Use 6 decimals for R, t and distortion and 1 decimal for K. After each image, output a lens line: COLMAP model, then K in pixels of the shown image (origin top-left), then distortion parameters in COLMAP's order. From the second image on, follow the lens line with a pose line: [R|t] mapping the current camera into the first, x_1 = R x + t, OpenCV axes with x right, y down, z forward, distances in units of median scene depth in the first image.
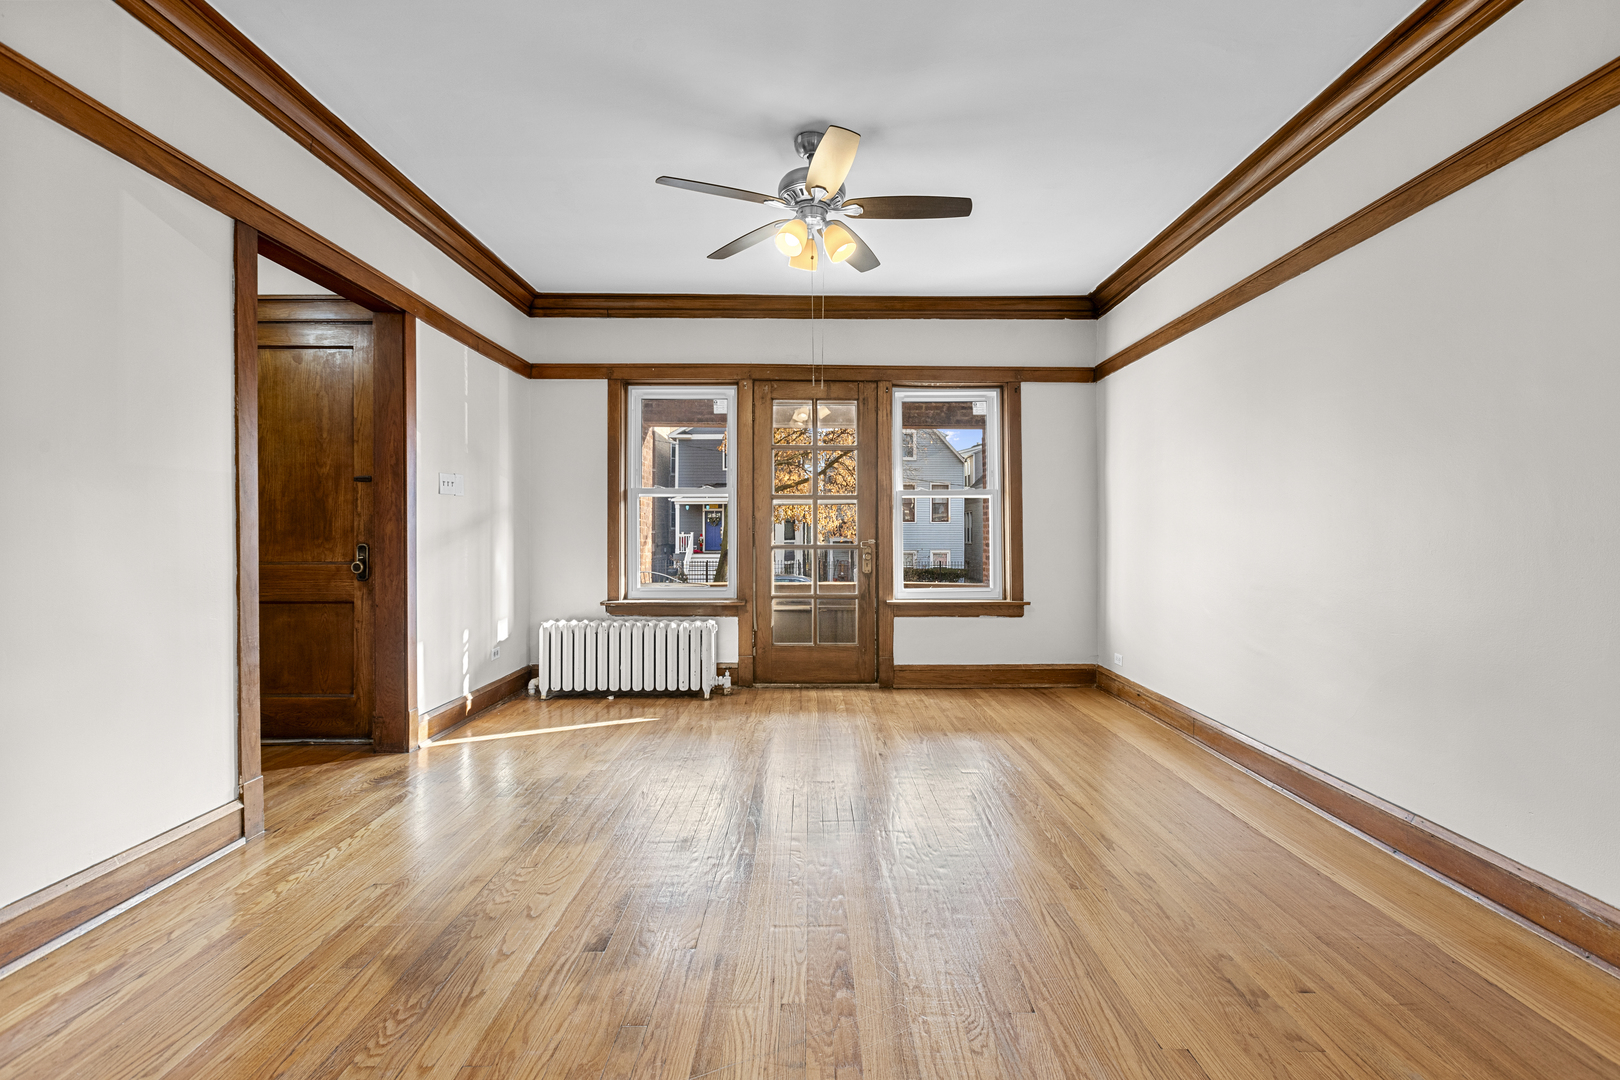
lens RADIAL K [[729.2, 0, 816.1], [0, 729.2, 544.4], [0, 0, 1]] dist [-0.001478, 0.000065]
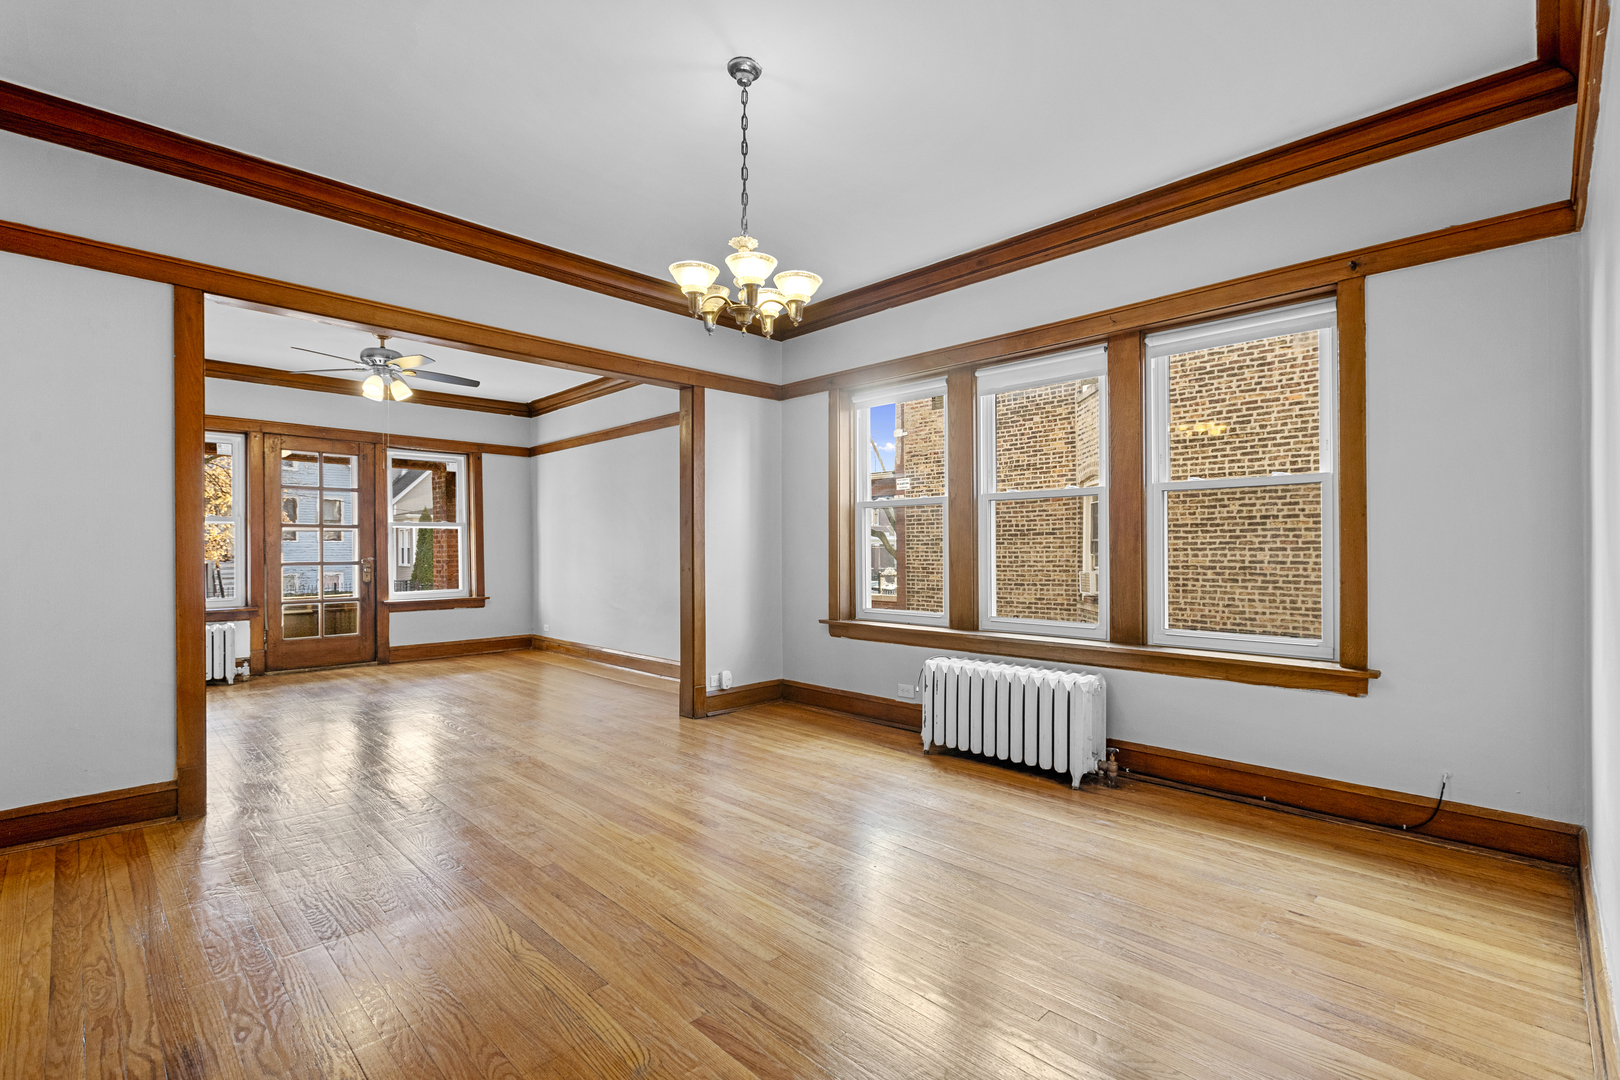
lens RADIAL K [[729.2, 0, 816.1], [0, 729.2, 544.4], [0, 0, 1]] dist [-0.001478, 0.000065]
pose [[0.712734, 0.002454, 0.701430, -0.290683], [0.015938, 0.999679, -0.019692, 0.009383], [-0.701253, 0.025214, 0.712466, -0.573578]]
